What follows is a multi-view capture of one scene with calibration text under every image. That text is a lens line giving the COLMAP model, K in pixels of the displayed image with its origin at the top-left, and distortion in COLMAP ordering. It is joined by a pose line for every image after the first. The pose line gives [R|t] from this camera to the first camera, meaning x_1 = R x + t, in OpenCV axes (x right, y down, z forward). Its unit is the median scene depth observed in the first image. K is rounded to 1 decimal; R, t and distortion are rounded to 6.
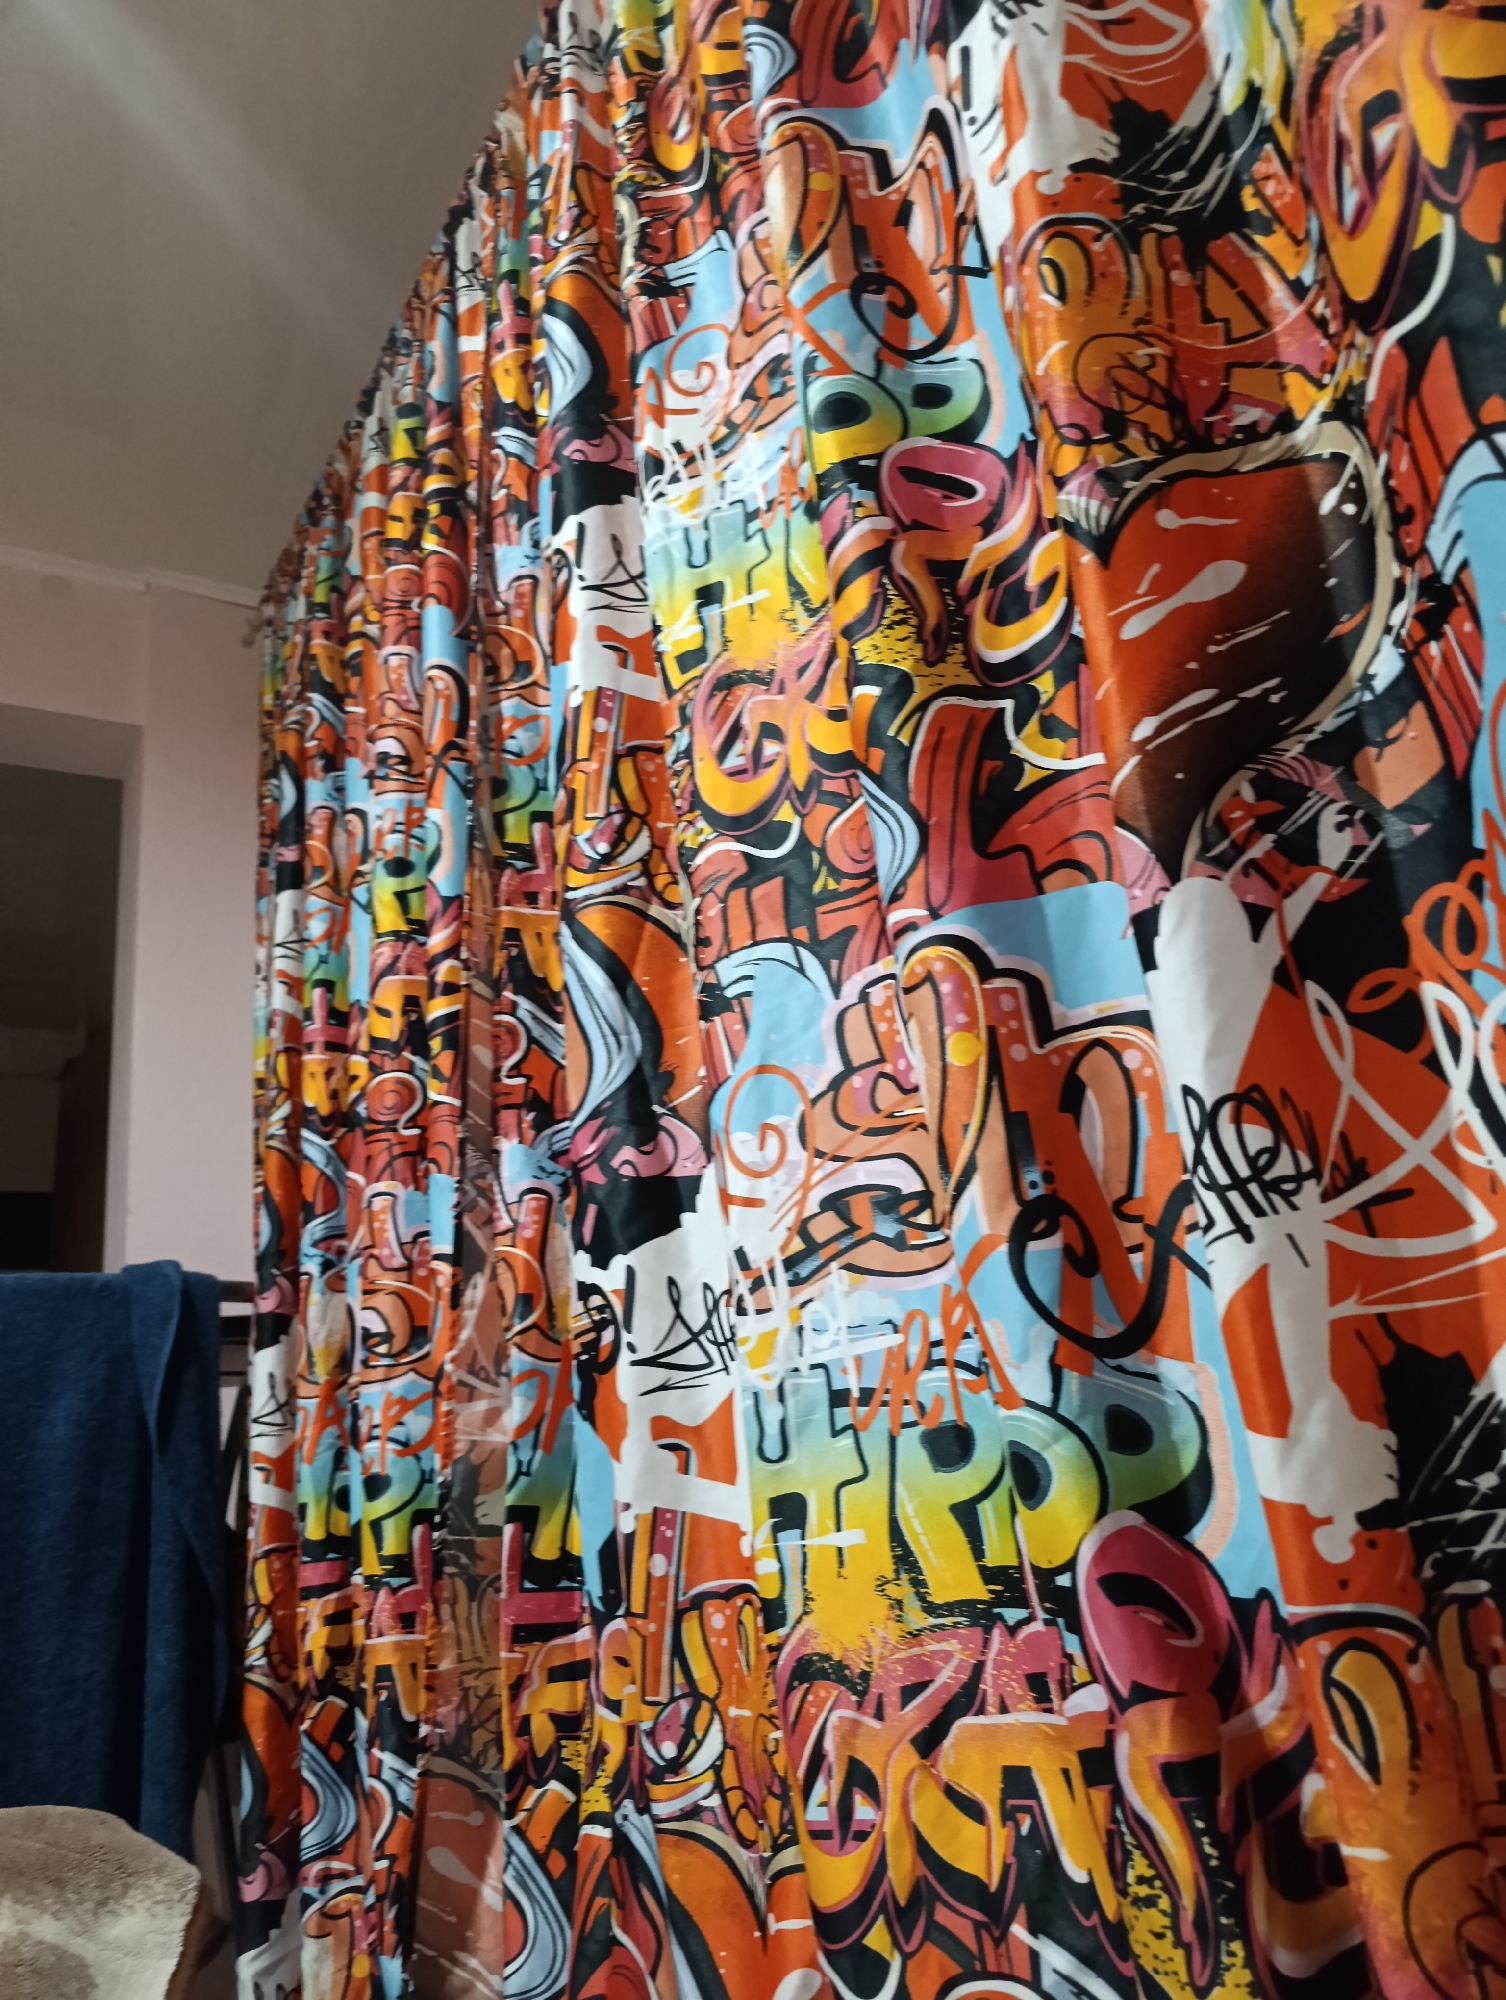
lens RADIAL K [[1335.8, 0, 753.0], [0, 1335.8, 1000.0], [0, 0, 1]] dist [0.029521, -0.020874]
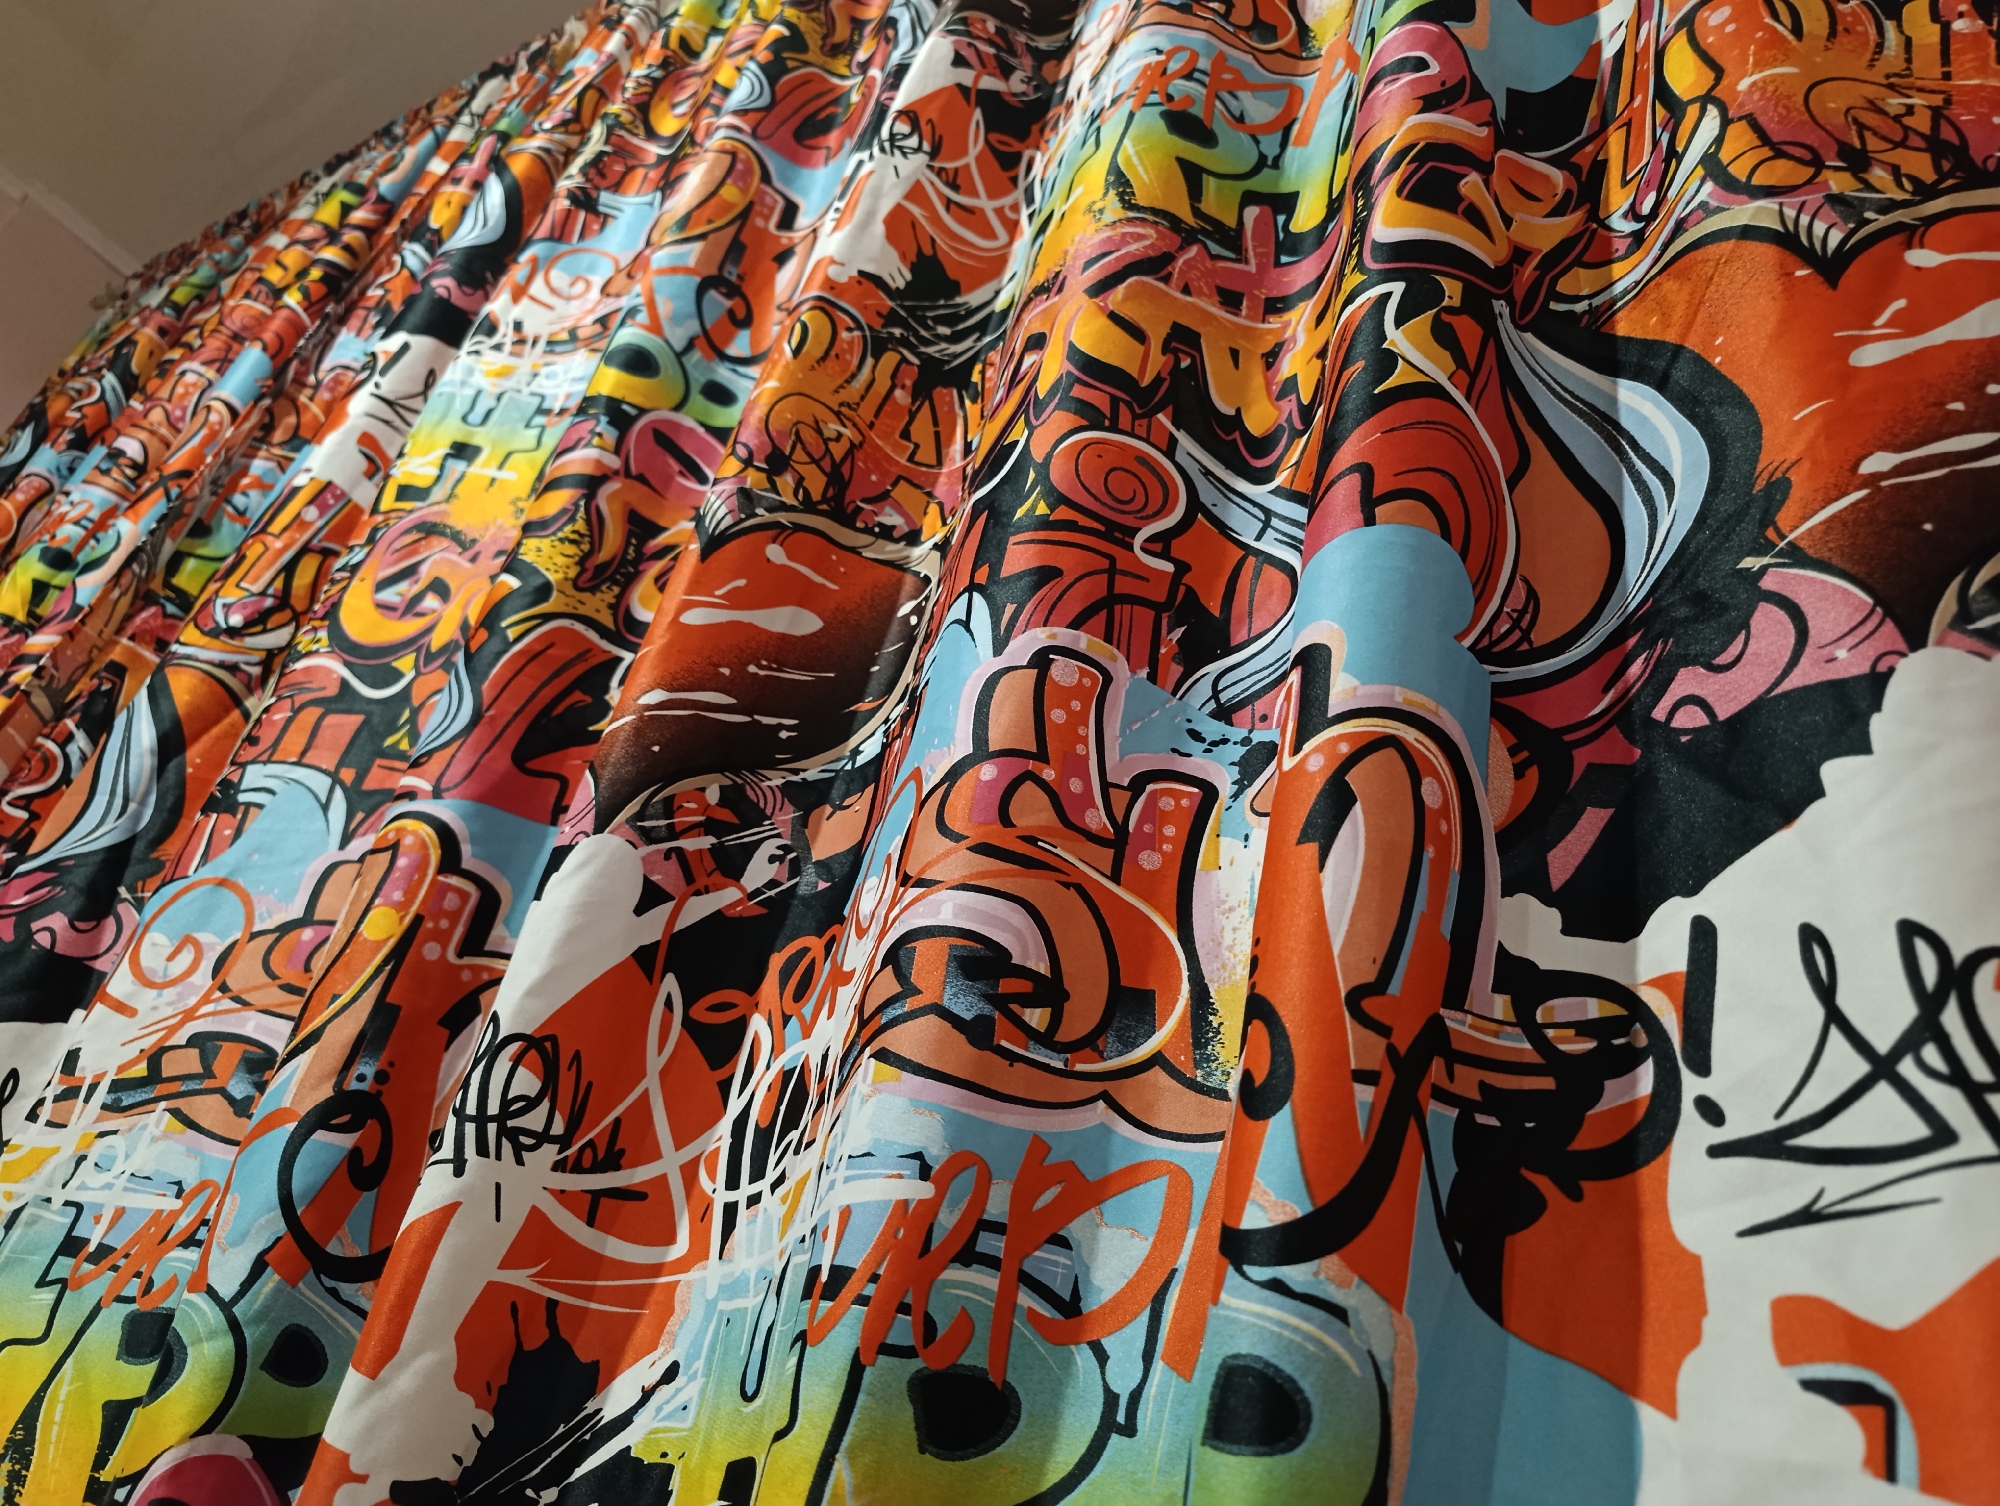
lens RADIAL K [[1335.8, 0, 1000.0], [0, 1335.8, 753.0], [0, 0, 1]] dist [0.029521, -0.020874]
pose [[0.859722, 0.455784, 0.230520, 0.212263], [-0.395960, 0.879835, -0.262879, 0.004953], [-0.322635, 0.134726, 0.936886, -0.058559]]
